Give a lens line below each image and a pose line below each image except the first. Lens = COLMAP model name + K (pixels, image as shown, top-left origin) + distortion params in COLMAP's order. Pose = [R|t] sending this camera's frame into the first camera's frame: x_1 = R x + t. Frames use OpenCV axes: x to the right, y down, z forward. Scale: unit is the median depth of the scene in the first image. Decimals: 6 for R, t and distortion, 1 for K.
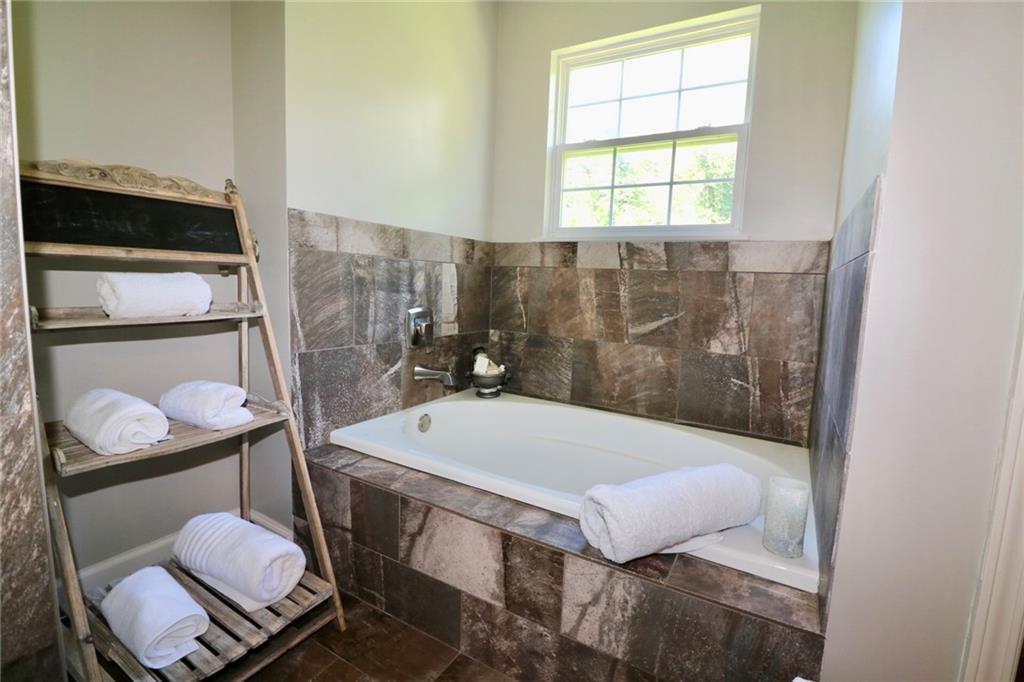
lens RADIAL K [[476.1, 0, 511.2], [0, 476.1, 333.4], [0, 0, 1]] dist [-0.002737, -0.007627]
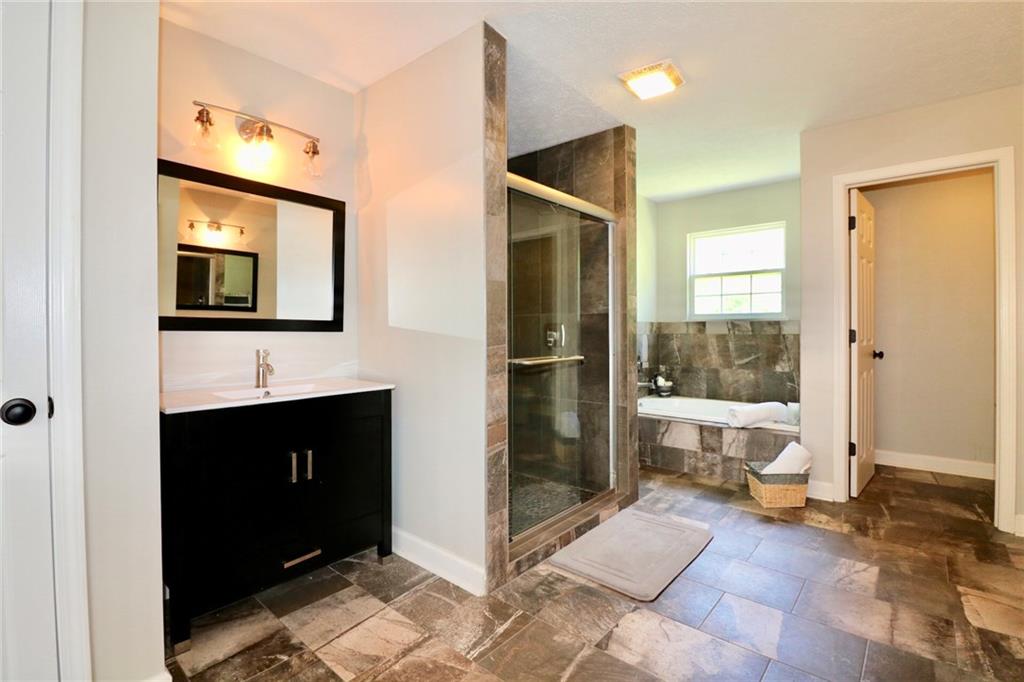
lens RADIAL K [[476.1, 0, 510.1], [0, 476.1, 335.3], [0, 0, 1]] dist [-0.002737, -0.007627]
pose [[0.984040, -0.041247, -0.173103, -0.393905], [0.023825, 0.994546, -0.101539, 0.068676], [0.176347, 0.095794, 0.979656, -1.355890]]
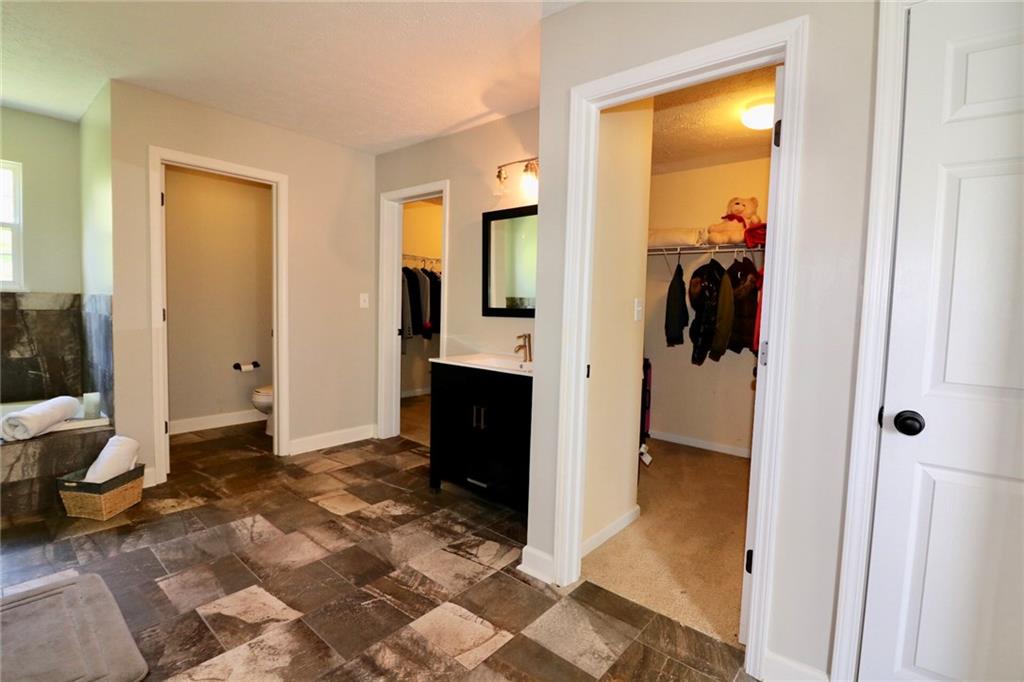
lens RADIAL K [[476.1, 0, 517.9], [0, 476.1, 336.2], [0, 0, 1]] dist [-0.002737, -0.007627]
pose [[0.167786, -0.100167, 0.980721, -0.884404], [0.084644, 0.992615, 0.086900, -0.028284], [-0.982183, 0.068432, 0.175025, -1.034565]]
